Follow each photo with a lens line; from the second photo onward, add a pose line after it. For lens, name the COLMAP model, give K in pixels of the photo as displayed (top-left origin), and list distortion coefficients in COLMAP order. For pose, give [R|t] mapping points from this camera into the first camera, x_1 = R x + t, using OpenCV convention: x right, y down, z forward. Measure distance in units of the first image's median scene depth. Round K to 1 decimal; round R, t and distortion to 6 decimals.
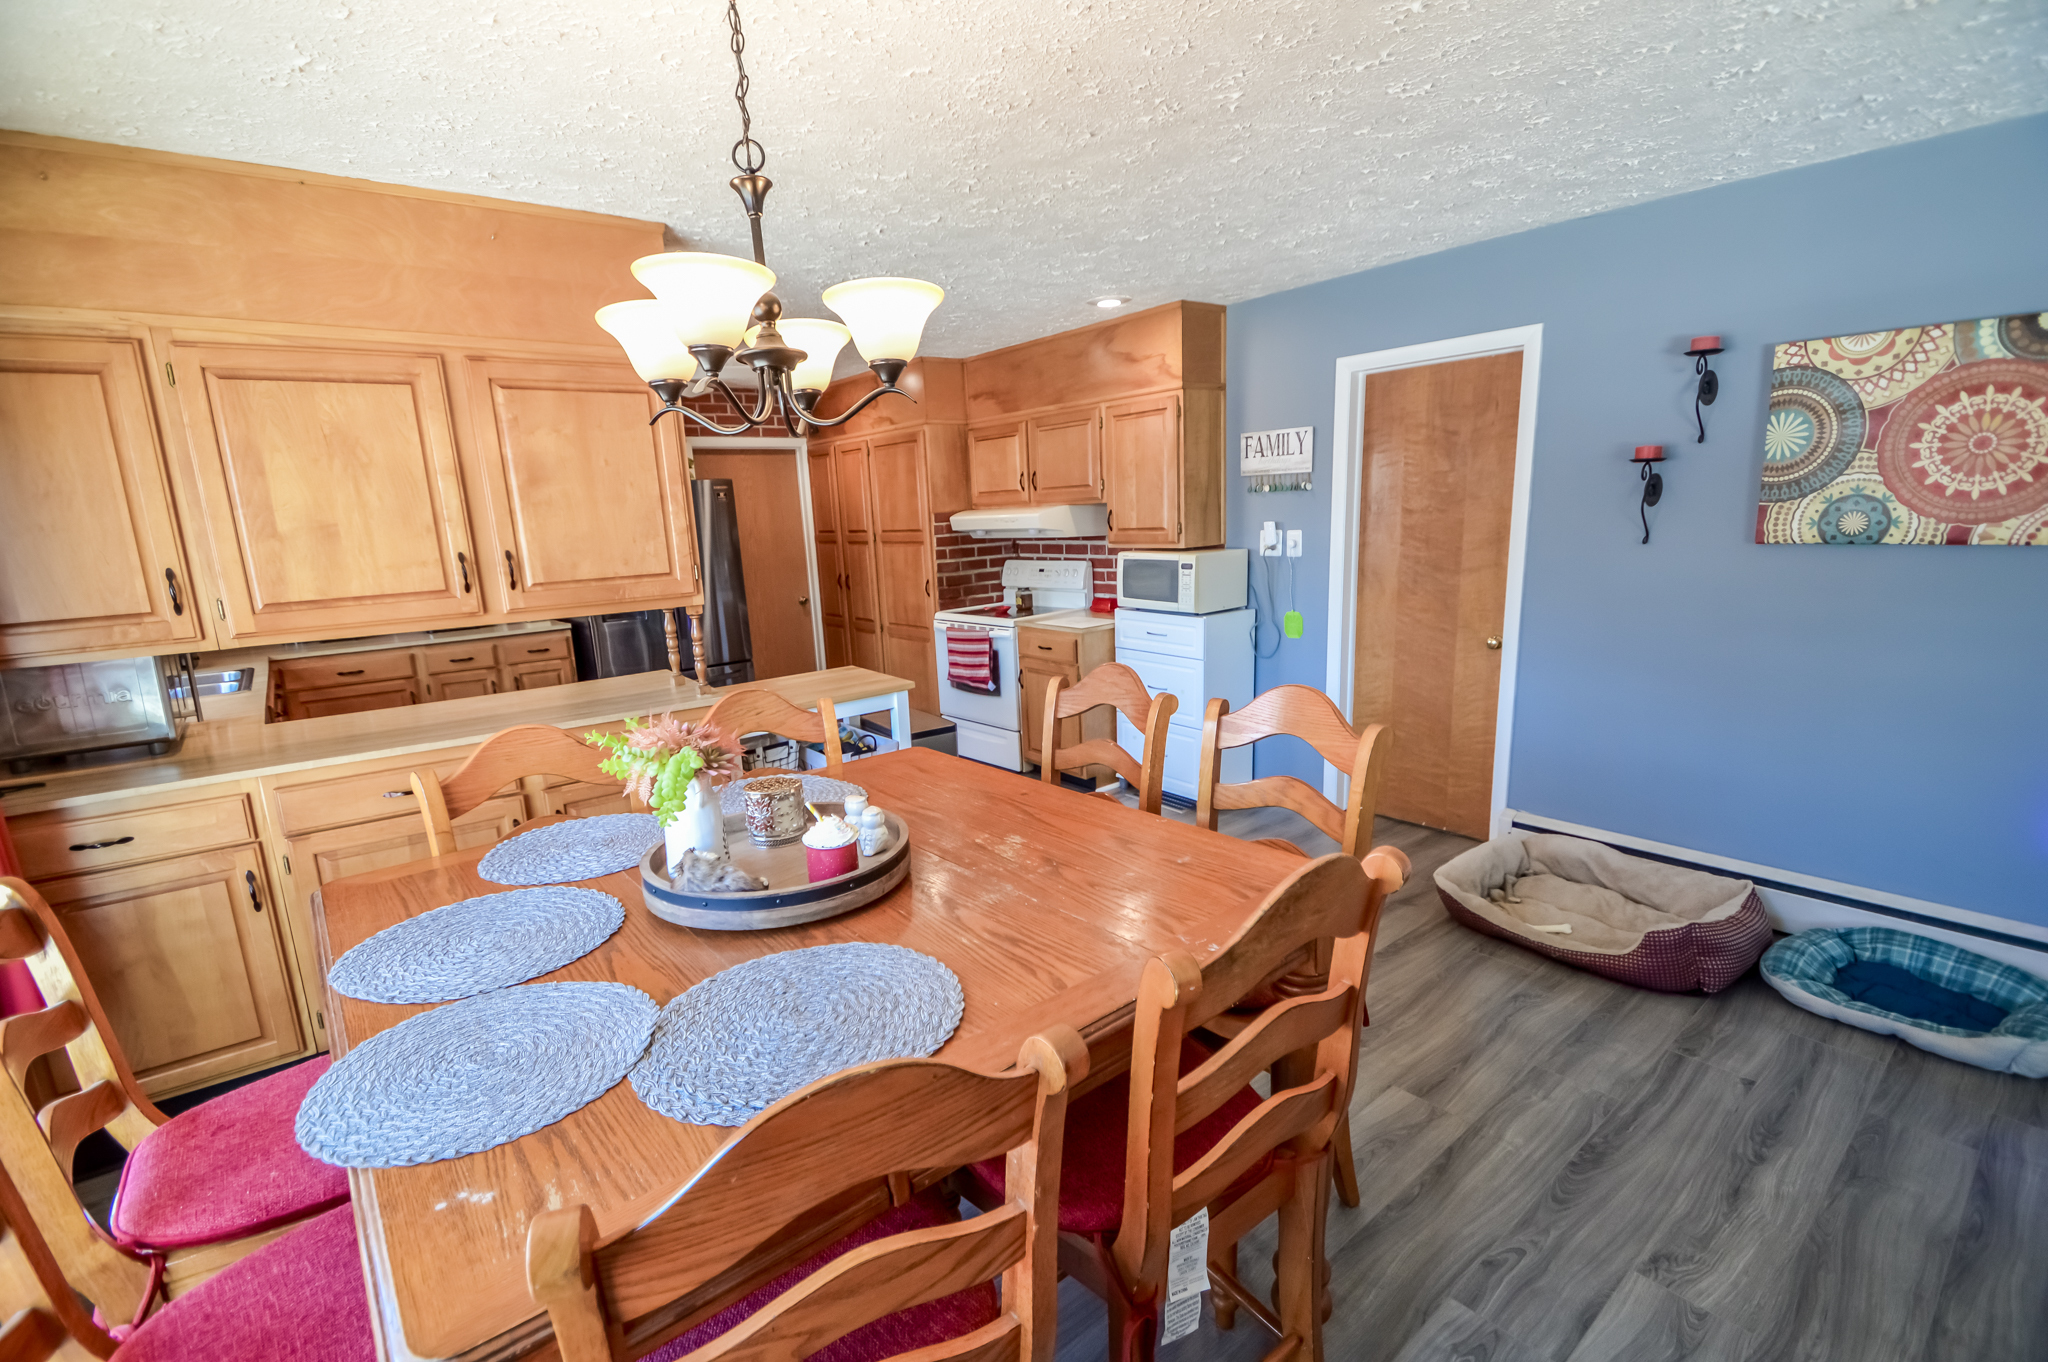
lens RADIAL K [[908.0, 0, 1023.1], [0, 908.0, 695.1], [0, 0, 1]] dist [0.010281, -0.014048]
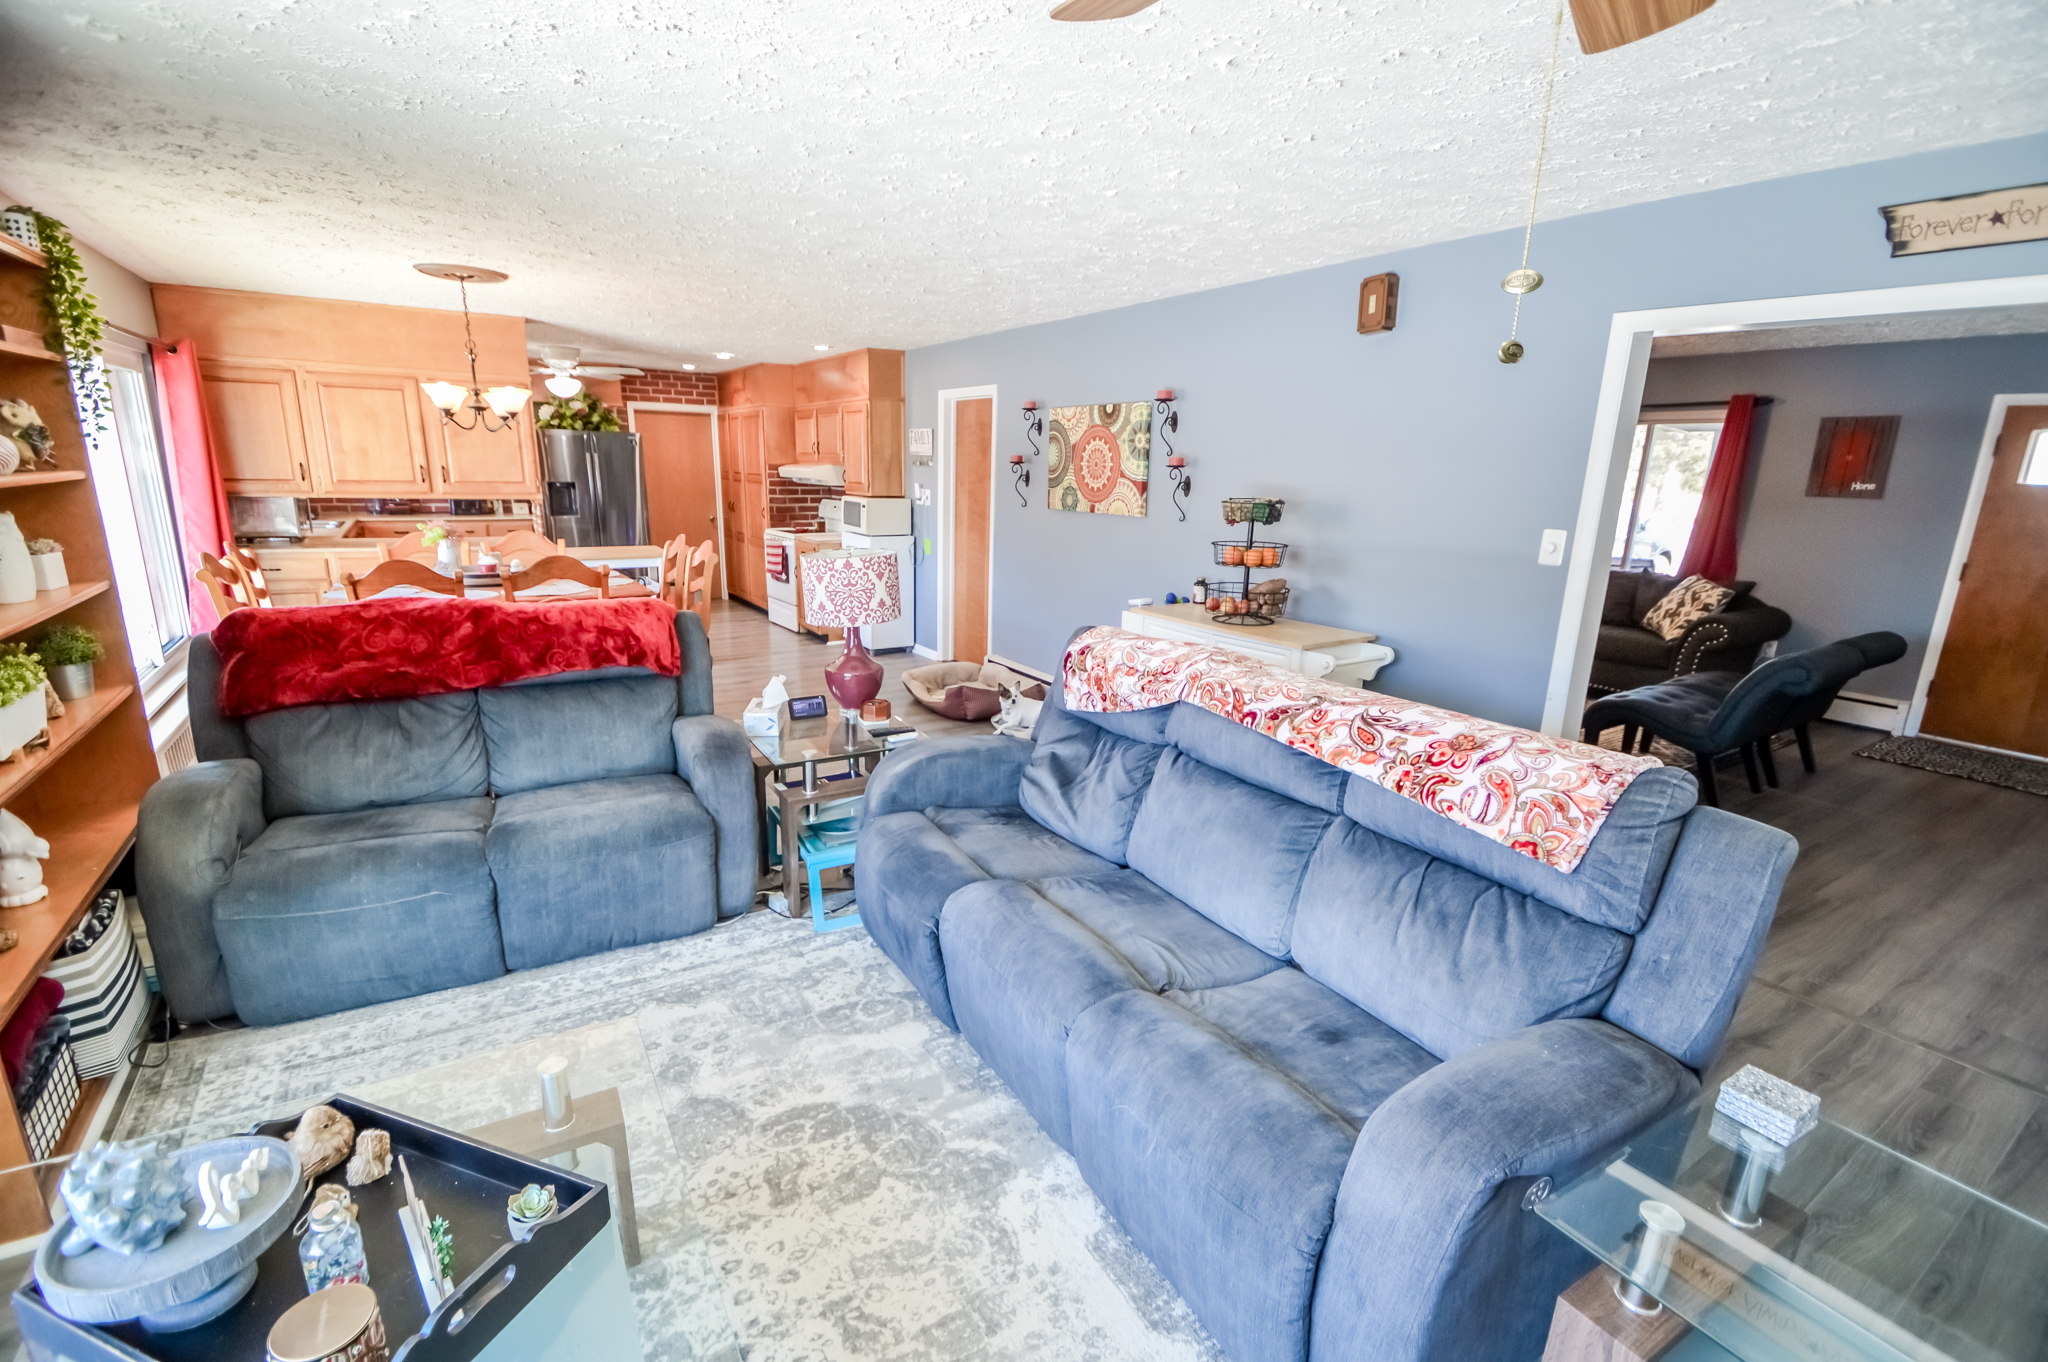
lens RADIAL K [[908.0, 0, 1025.0], [0, 908.0, 694.0], [0, 0, 1]] dist [0.010281, -0.014048]
pose [[0.991794, 0.094534, -0.086074, 0.655163], [-0.090689, 0.994744, 0.047543, 0.097782], [0.090116, -0.039347, 0.995154, -0.667002]]
